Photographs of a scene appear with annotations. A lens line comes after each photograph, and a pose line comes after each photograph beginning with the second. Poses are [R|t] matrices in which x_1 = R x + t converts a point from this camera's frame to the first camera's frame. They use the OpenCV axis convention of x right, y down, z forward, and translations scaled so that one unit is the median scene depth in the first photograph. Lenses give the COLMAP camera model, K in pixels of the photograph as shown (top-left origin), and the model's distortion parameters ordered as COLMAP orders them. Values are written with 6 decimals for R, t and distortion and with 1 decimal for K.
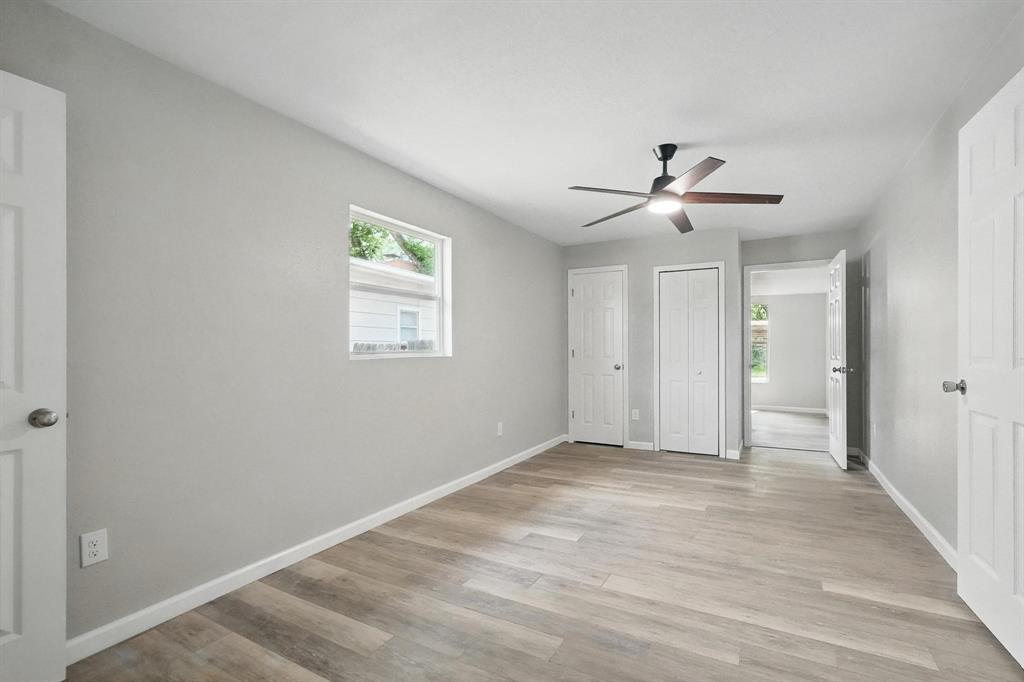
lens RADIAL K [[459.9, 0, 510.9], [0, 459.9, 347.1], [0, 0, 1]] dist [-0.004577, 0.004024]
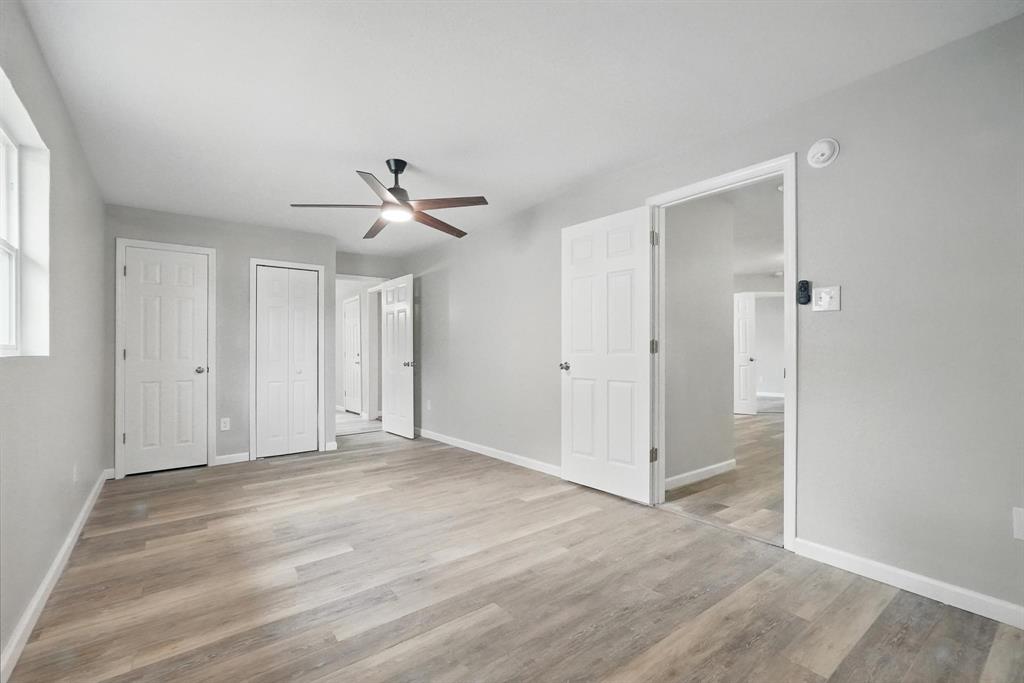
lens RADIAL K [[445.0, 0, 510.5], [0, 445.0, 344.1], [0, 0, 1]] dist [-0.000964, 0.001976]
pose [[0.405441, 0.016364, 0.913975, -0.460191], [-0.001755, 0.999852, -0.017123, 0.016355], [-0.914119, 0.005339, 0.405410, 0.281481]]
